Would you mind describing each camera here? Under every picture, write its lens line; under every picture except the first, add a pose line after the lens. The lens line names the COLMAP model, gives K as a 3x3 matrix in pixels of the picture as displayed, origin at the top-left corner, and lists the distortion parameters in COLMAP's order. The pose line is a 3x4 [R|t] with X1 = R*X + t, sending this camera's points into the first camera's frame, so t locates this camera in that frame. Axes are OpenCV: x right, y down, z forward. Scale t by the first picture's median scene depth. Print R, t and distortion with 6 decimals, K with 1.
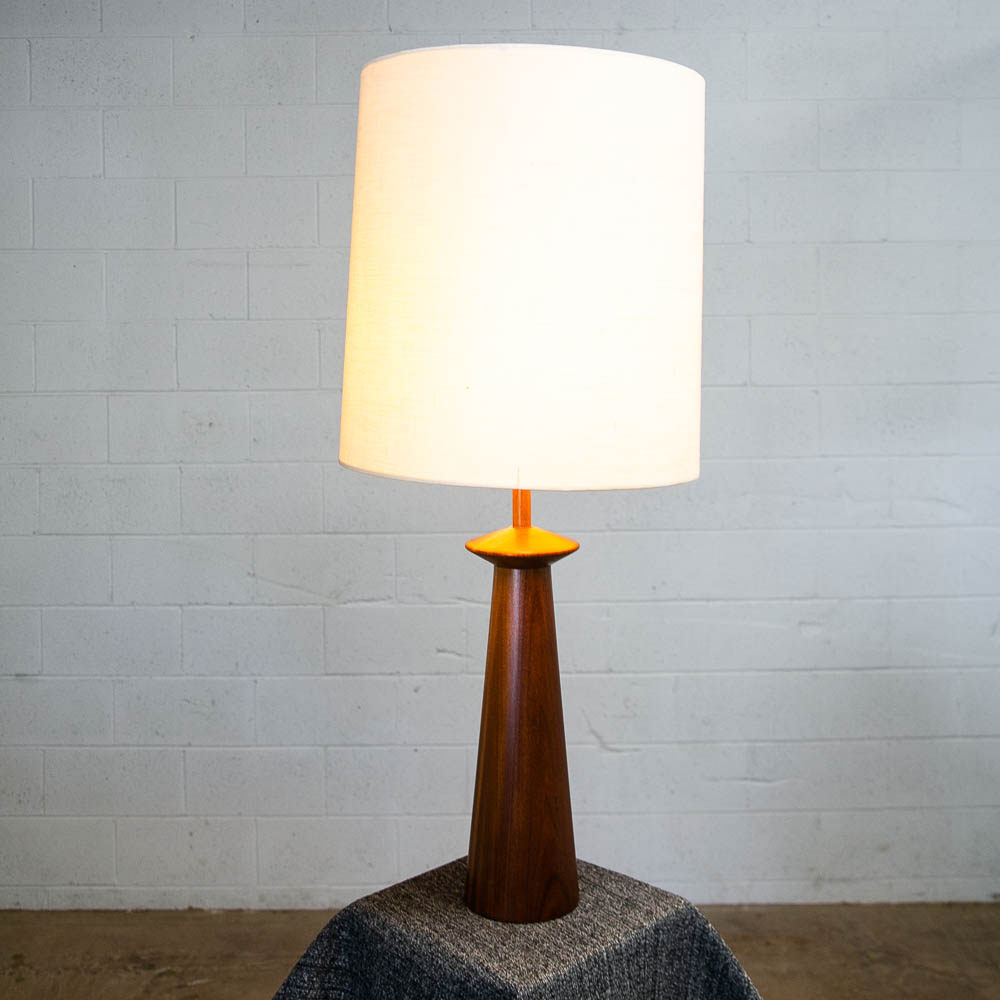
lens RADIAL K [[1161.1, 0, 496.2], [0, 1161.1, 419.2], [0, 0, 1]] dist [-0.019710, 0.000000]
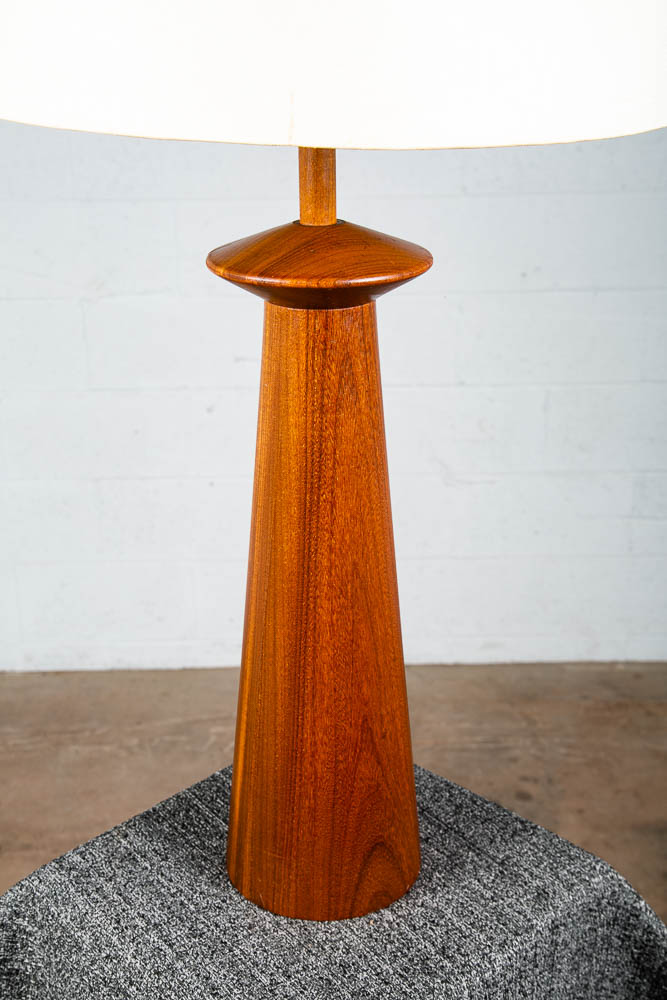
lens RADIAL K [[1402.0, 0, 329.1], [0, 1402.0, 509.5], [0, 0, 1]] dist [0.146711, 0.000000]
pose [[0.999975, -0.005183, 0.004880, 0.020268], [0.003398, 0.949889, 0.312570, 0.017294], [-0.006256, -0.312546, 0.949882, 0.335260]]
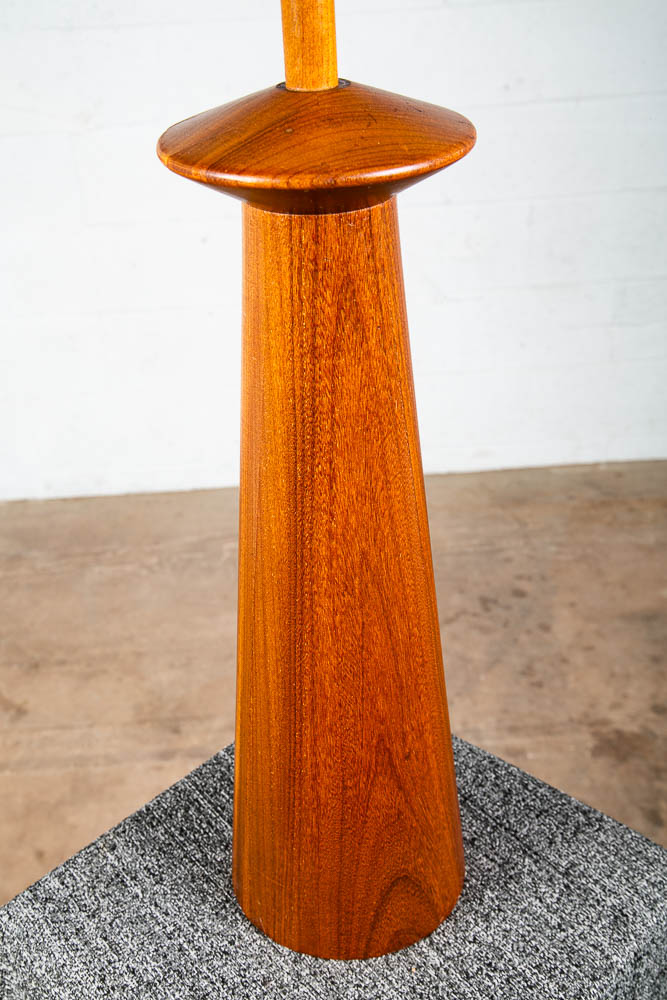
lens RADIAL K [[1253.7, 0, 331.7], [0, 1253.7, 508.1], [0, 0, 1]] dist [0.105612, 0.000000]
pose [[0.998638, -0.052018, 0.004152, 0.018317], [0.044428, 0.889264, 0.455231, 0.028957], [-0.027372, -0.454426, 0.890364, 0.535615]]
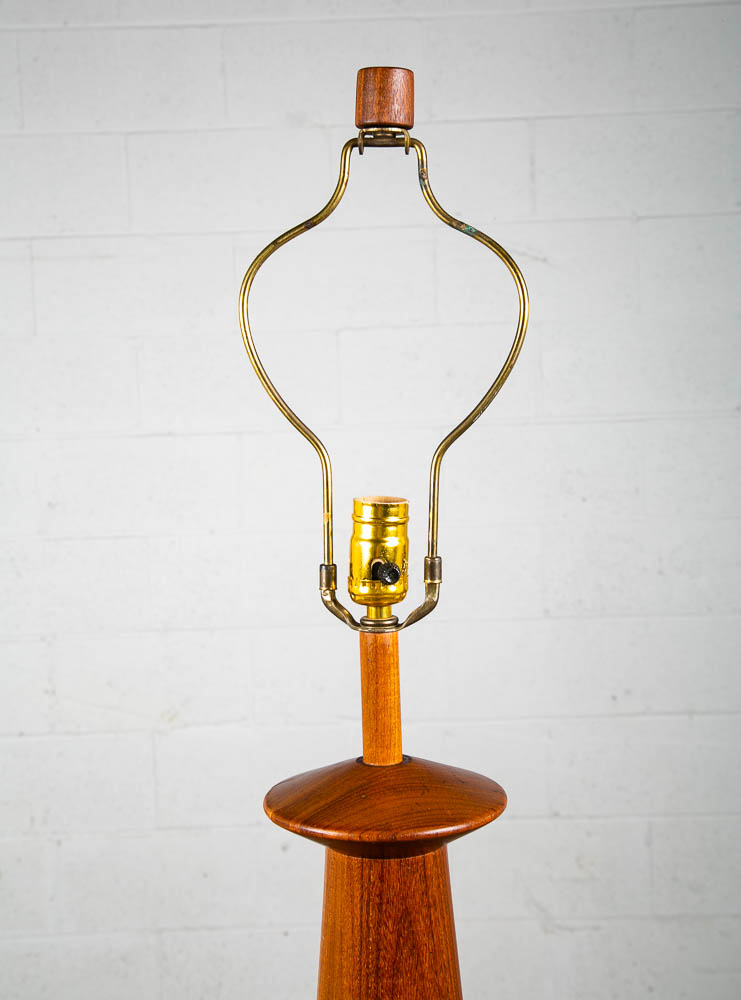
lens RADIAL K [[1450.8, 0, 370.3], [0, 1450.8, 472.3], [0, 0, 1]] dist [0.138150, 0.000000]
pose [[0.999501, -0.023940, -0.020604, 0.029053], [0.024185, 0.999639, 0.011708, -0.026954], [0.020316, -0.012200, 0.999719, 0.367094]]
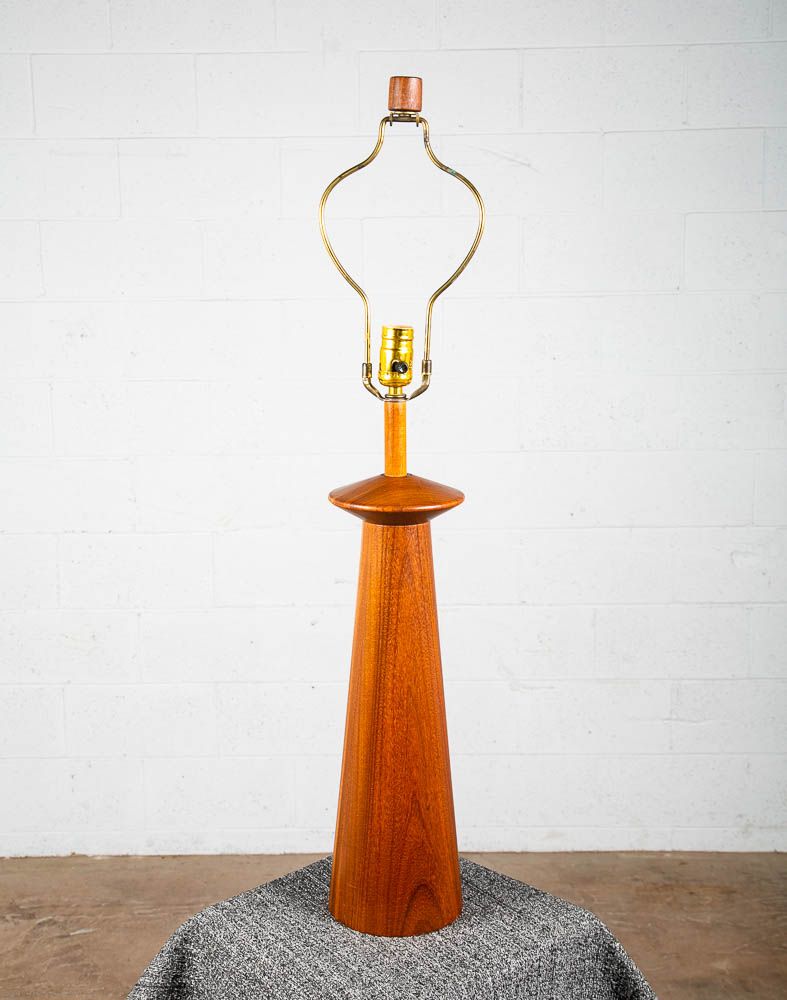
lens RADIAL K [[1240.2, 0, 386.4], [0, 1240.2, 456.9], [0, 0, 1]] dist [0.051447, 0.000000]
pose [[0.999830, -0.000490, -0.018452, 0.028961], [0.002435, 0.994412, 0.105540, -0.012254], [0.018297, -0.105567, 0.994244, 0.106884]]
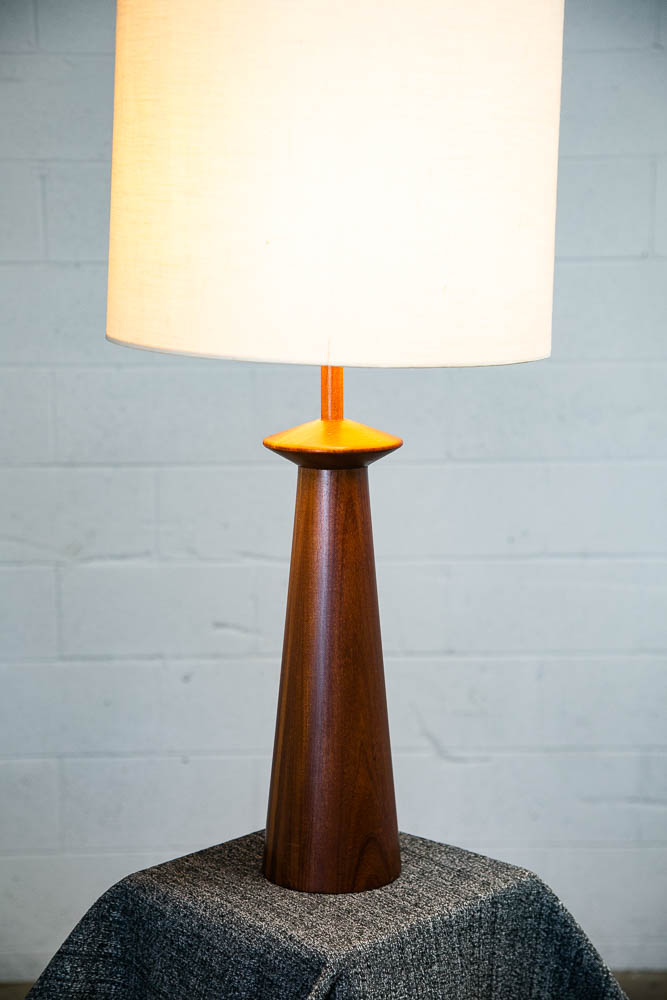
lens RADIAL K [[1670.6, 0, 323.7], [0, 1670.6, 496.3], [0, 0, 1]] dist [0.195022, 0.000000]
pose [[0.999832, -0.001219, 0.018310, -0.004740], [-0.000757, 0.994199, 0.107554, 0.018107], [-0.018335, -0.107550, 0.994031, -0.150141]]
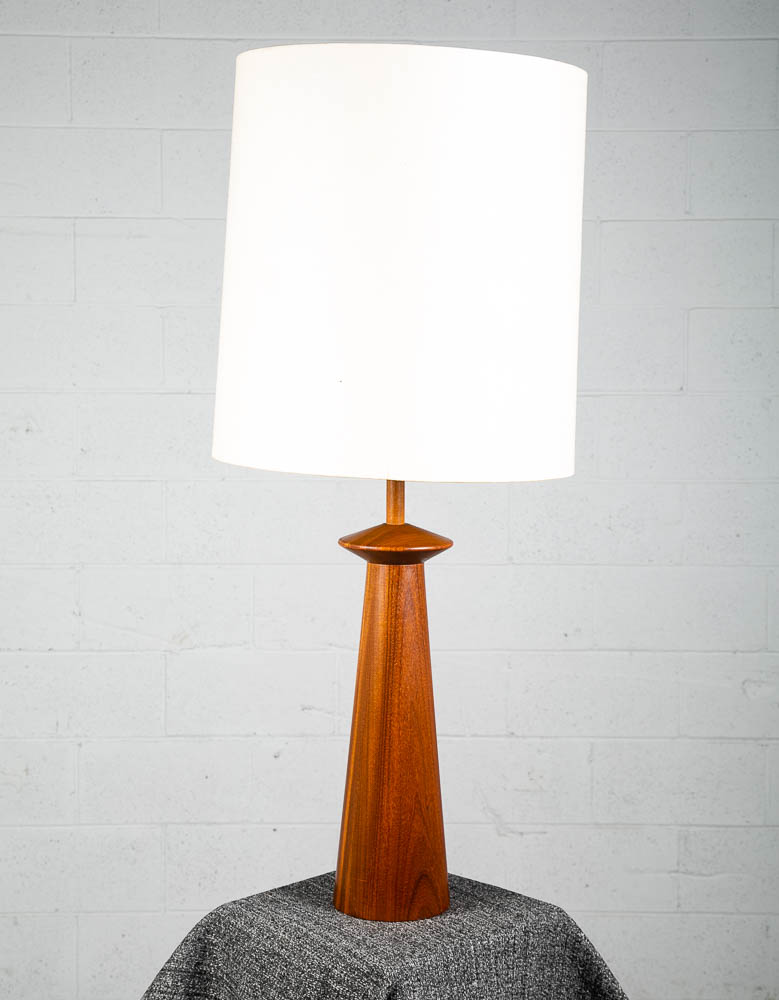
lens RADIAL K [[1507.0, 0, 385.7], [0, 1507.0, 477.6], [0, 0, 1]] dist [0.105251, 0.000000]
pose [[0.999922, 0.011787, 0.004235, 0.006798], [-0.011904, 0.999520, 0.028608, 0.014284], [-0.003896, -0.028656, 0.999582, -0.252822]]
